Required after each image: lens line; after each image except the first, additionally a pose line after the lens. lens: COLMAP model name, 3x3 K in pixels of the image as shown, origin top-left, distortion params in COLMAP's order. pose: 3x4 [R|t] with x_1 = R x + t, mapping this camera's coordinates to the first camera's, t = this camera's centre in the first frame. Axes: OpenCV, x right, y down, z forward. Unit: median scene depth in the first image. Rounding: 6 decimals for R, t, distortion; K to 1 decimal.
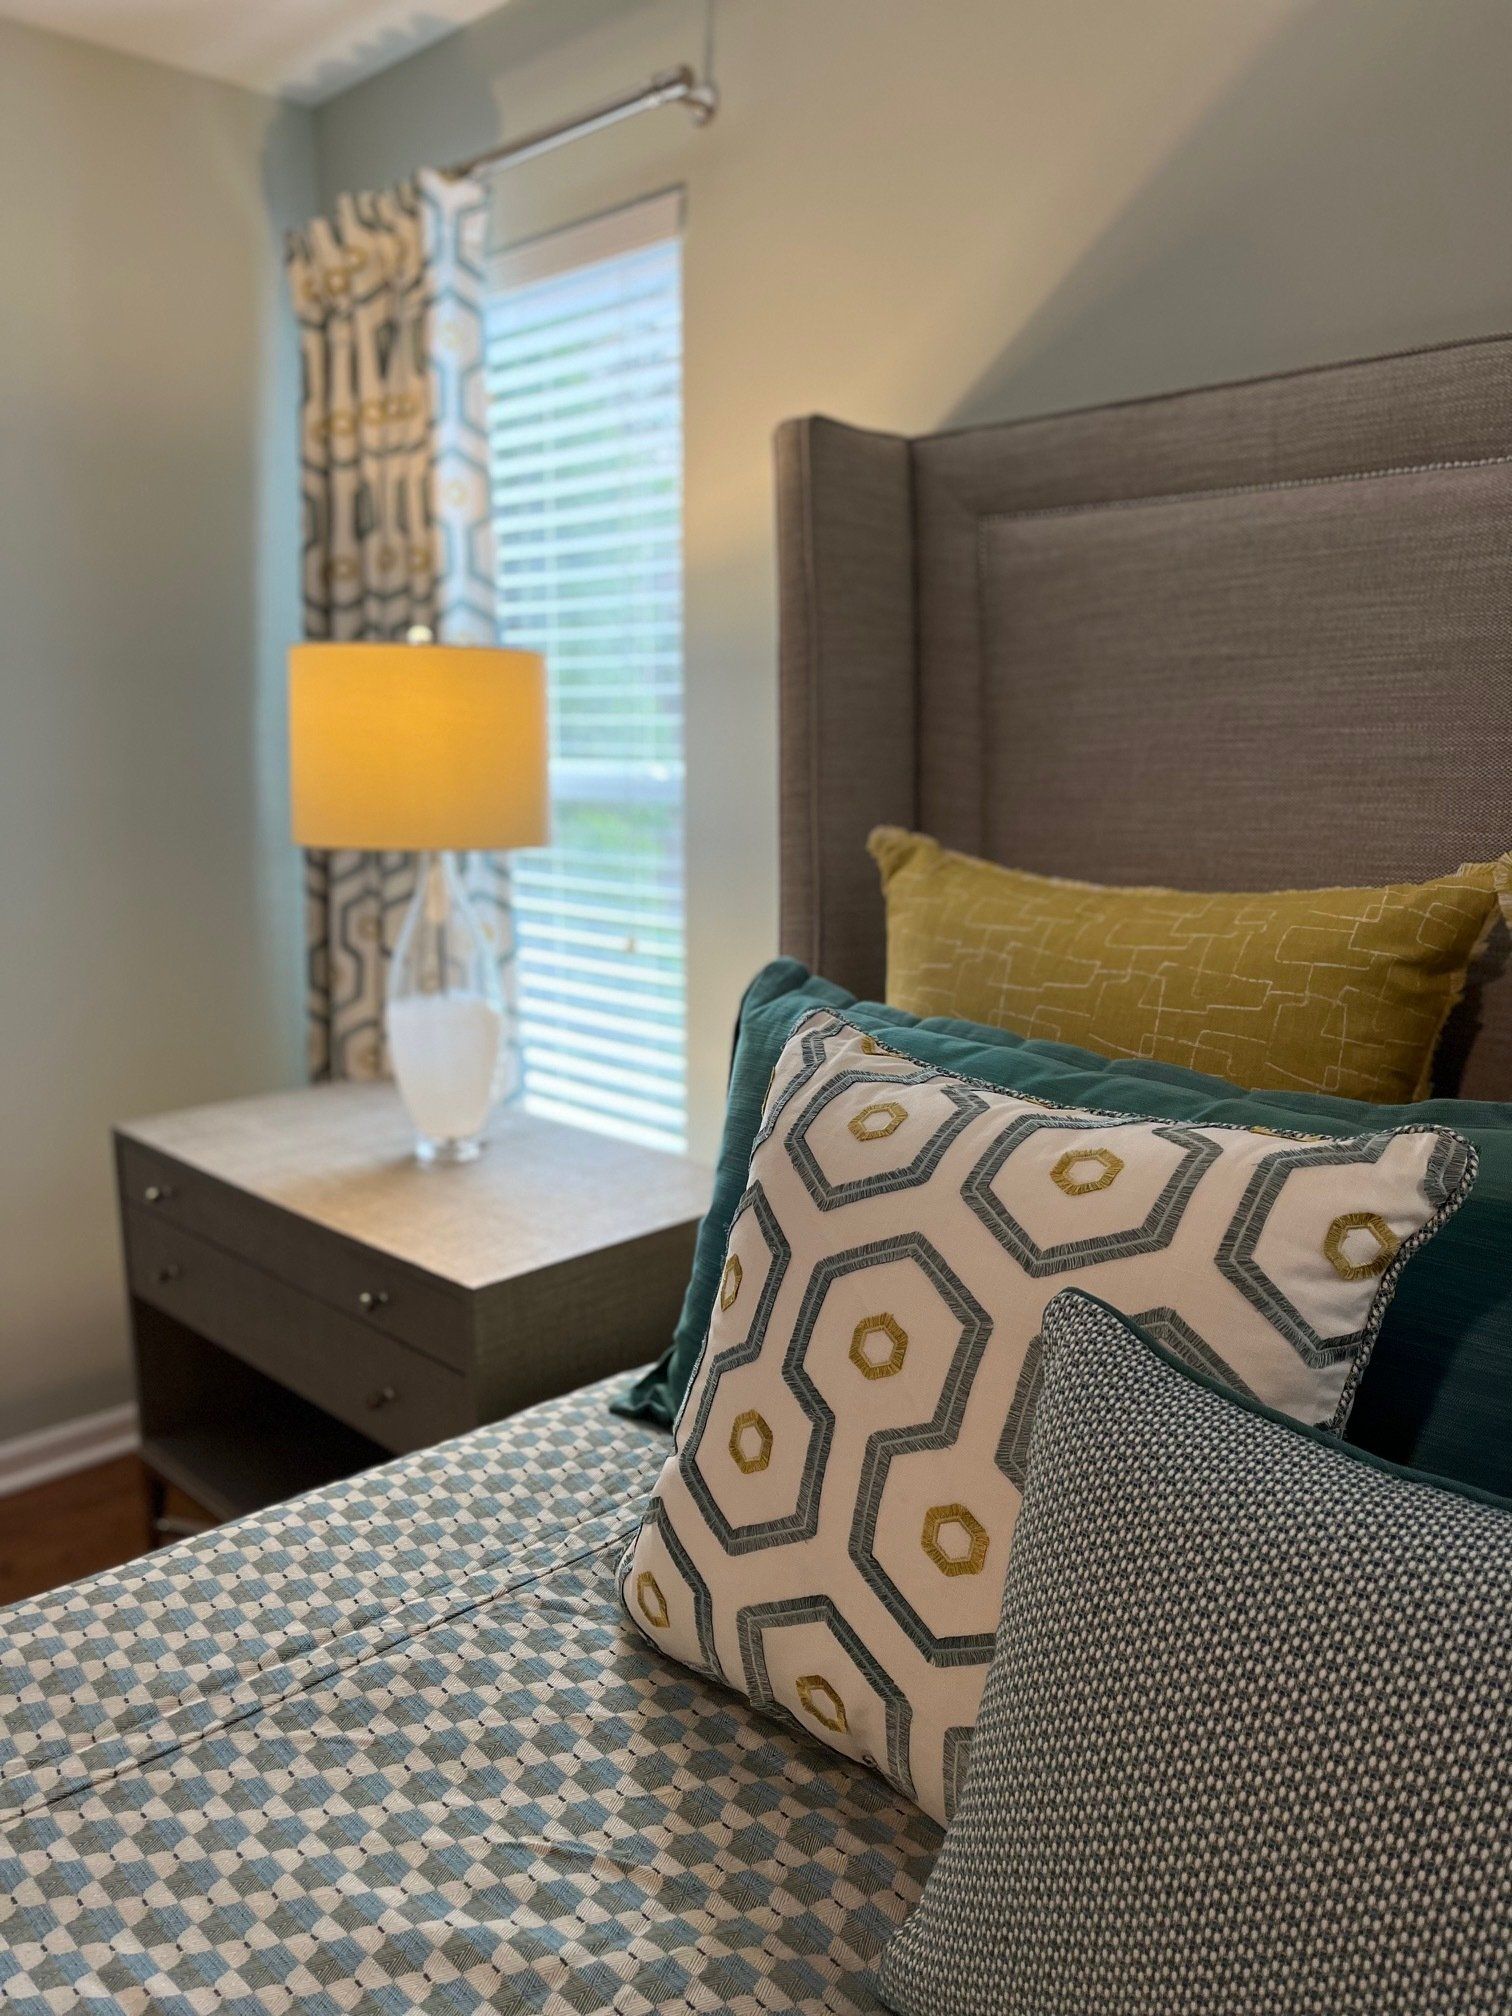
lens RADIAL K [[1542.2, 0, 765.4], [0, 1542.2, 1019.8], [0, 0, 1]] dist [0.052525, -0.059377]
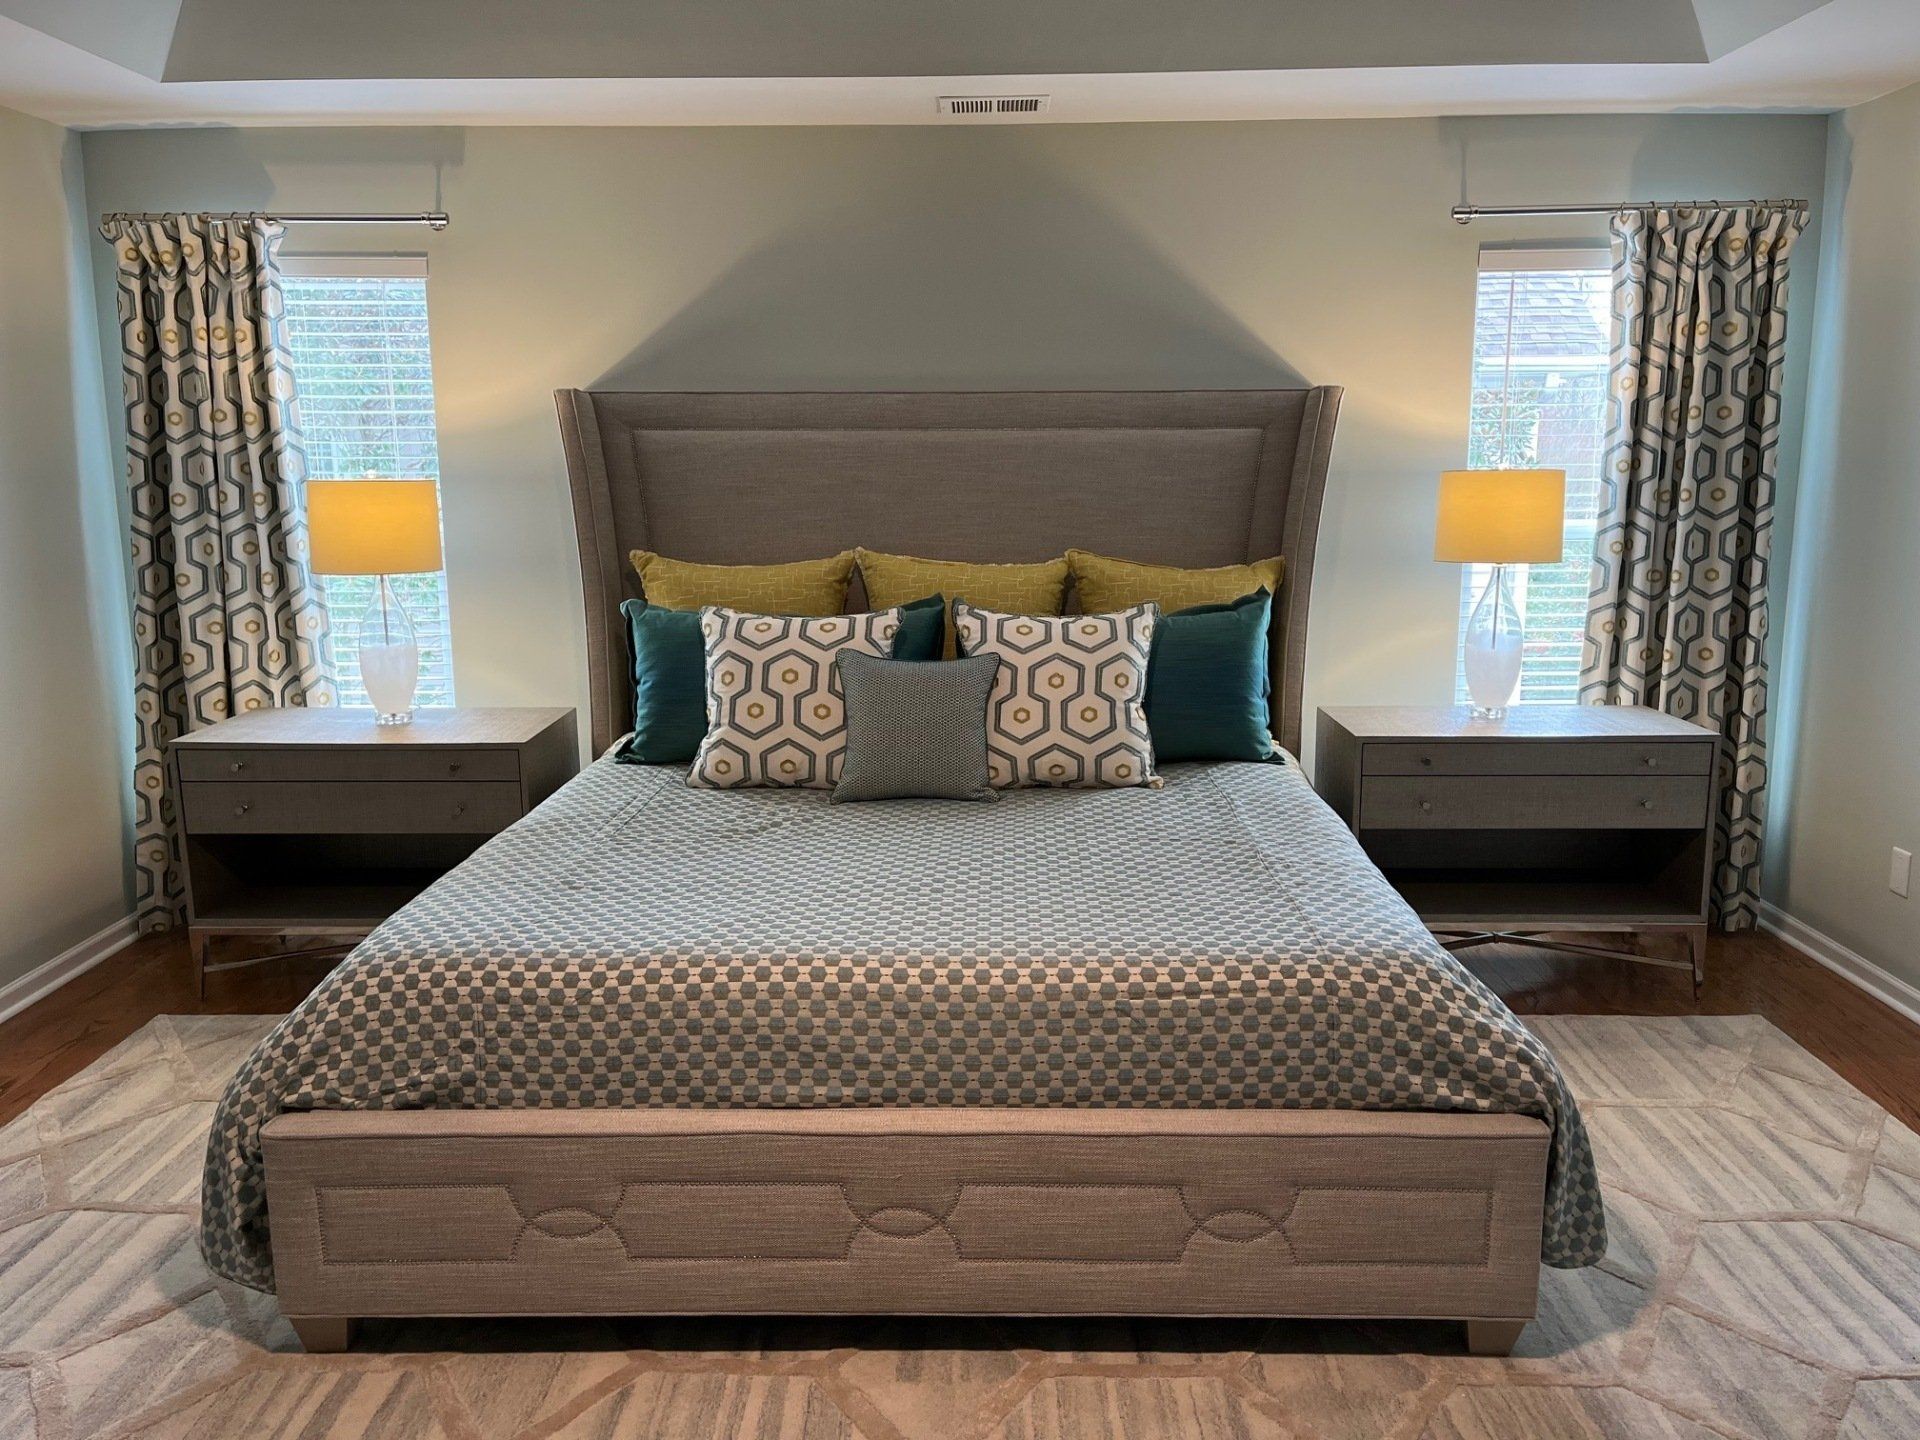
lens RADIAL K [[1468.8, 0, 972.1], [0, 1468.8, 719.7], [0, 0, 1]] dist [0.052525, -0.059377]
pose [[0.716289, -0.134782, 0.684663, -1.505953], [0.133709, 0.989498, 0.054906, 0.118219], [-0.684874, 0.052218, 0.726789, -1.428011]]
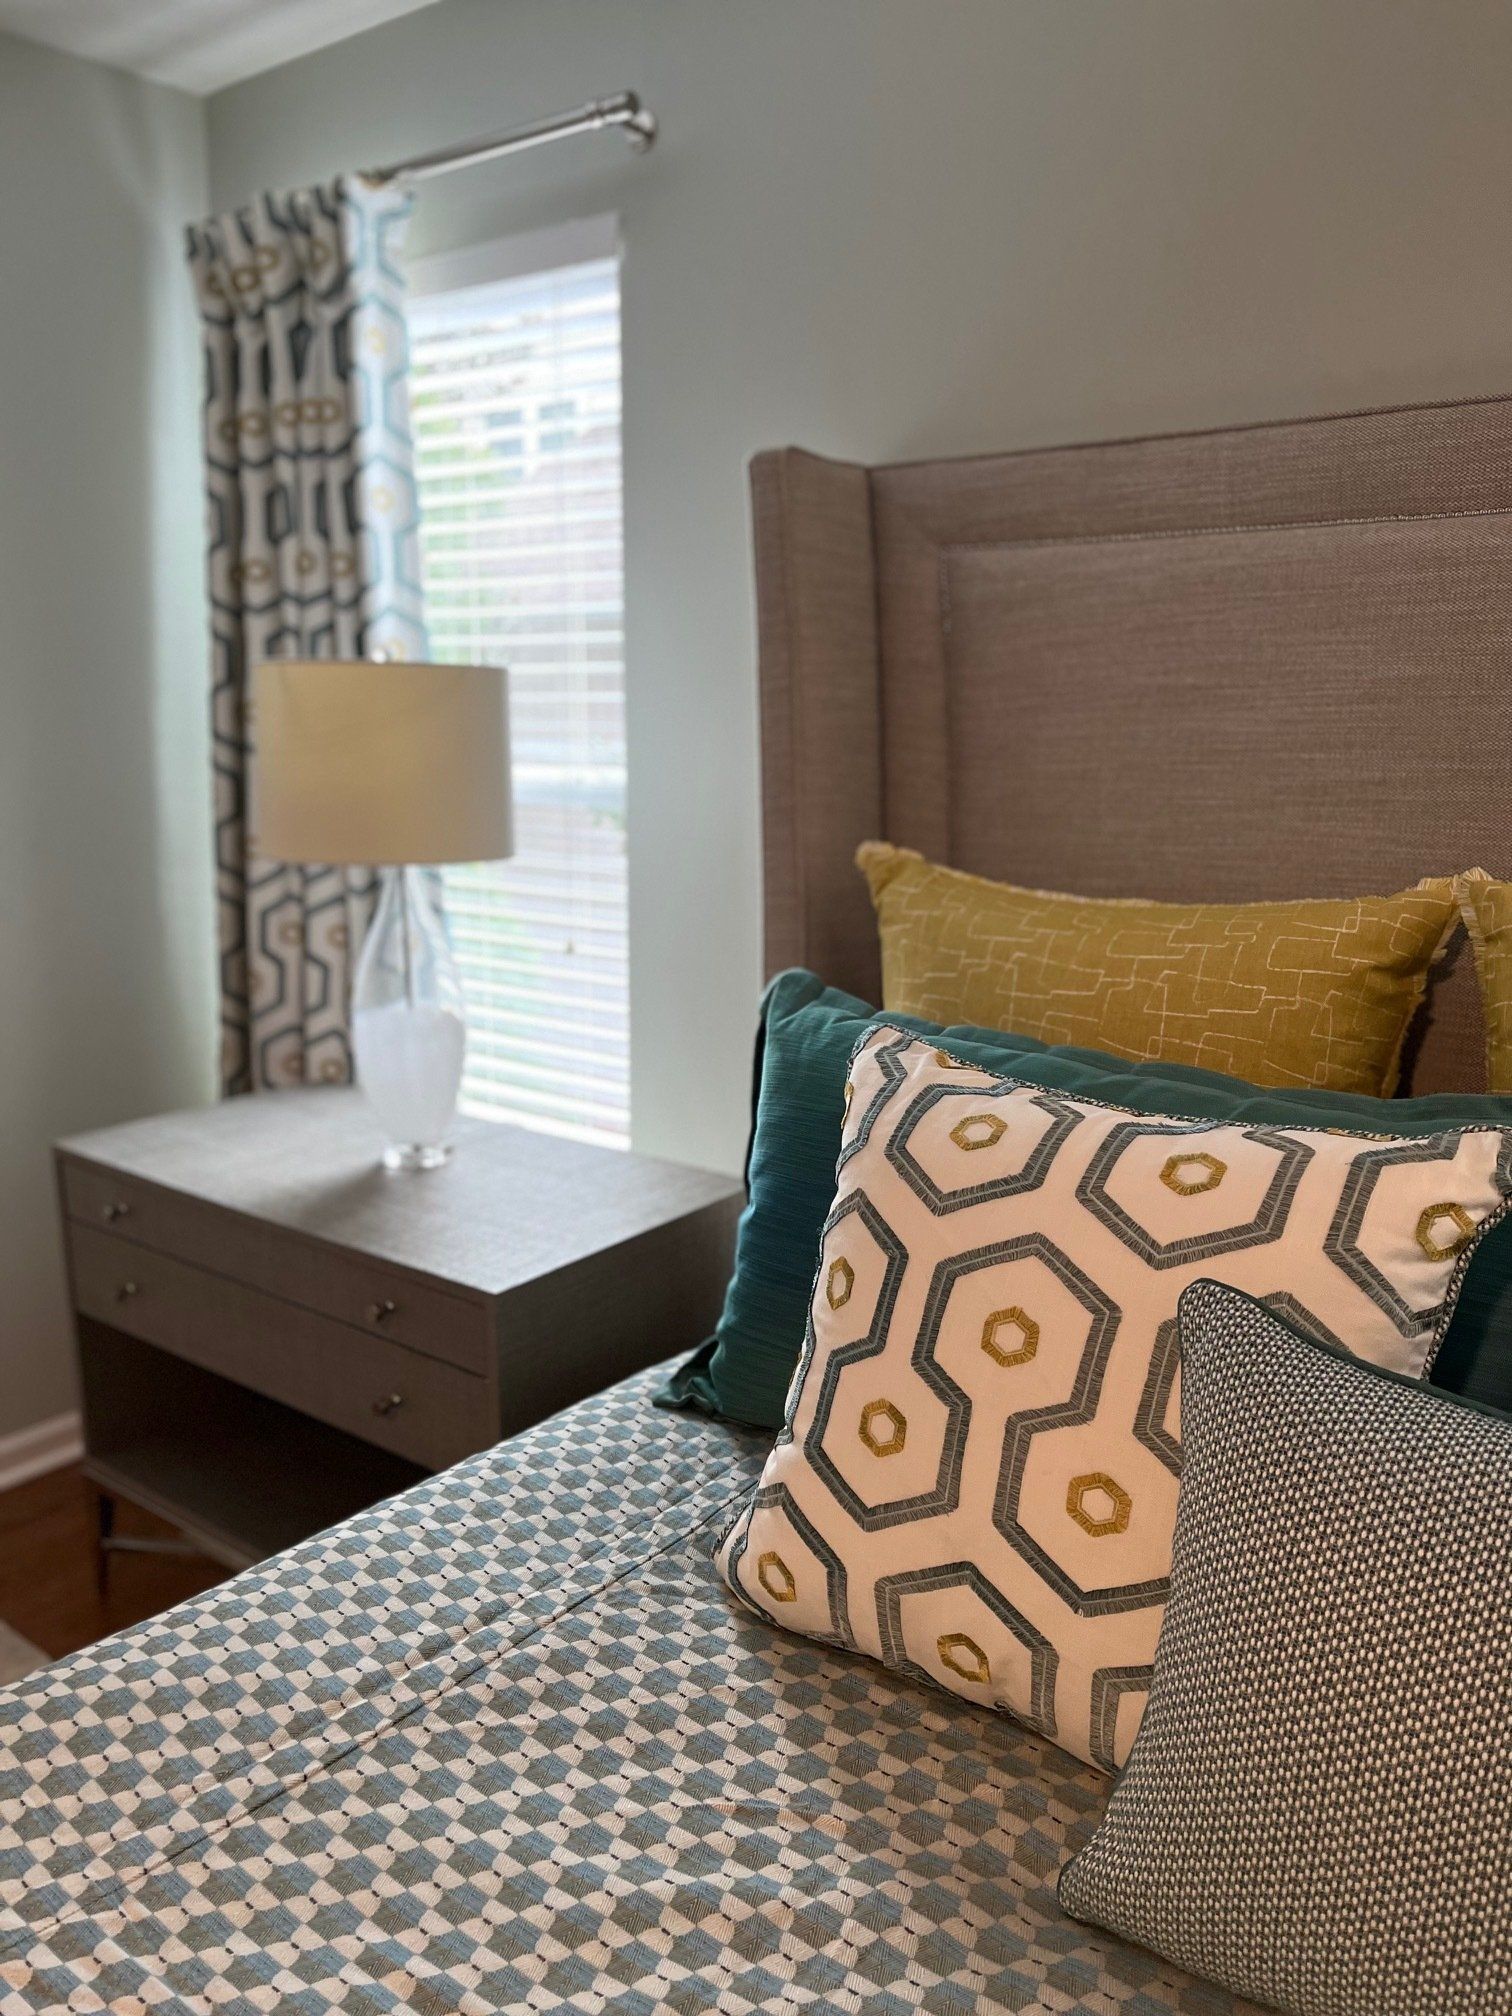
lens RADIAL K [[1542.2, 0, 764.9], [0, 1542.2, 1024.4], [0, 0, 1]] dist [0.052525, -0.059377]
pose [[0.991221, -0.025917, 0.129652, -0.161606], [0.023449, 0.999514, 0.020533, -0.027244], [-0.130121, -0.017313, 0.991347, -0.052457]]
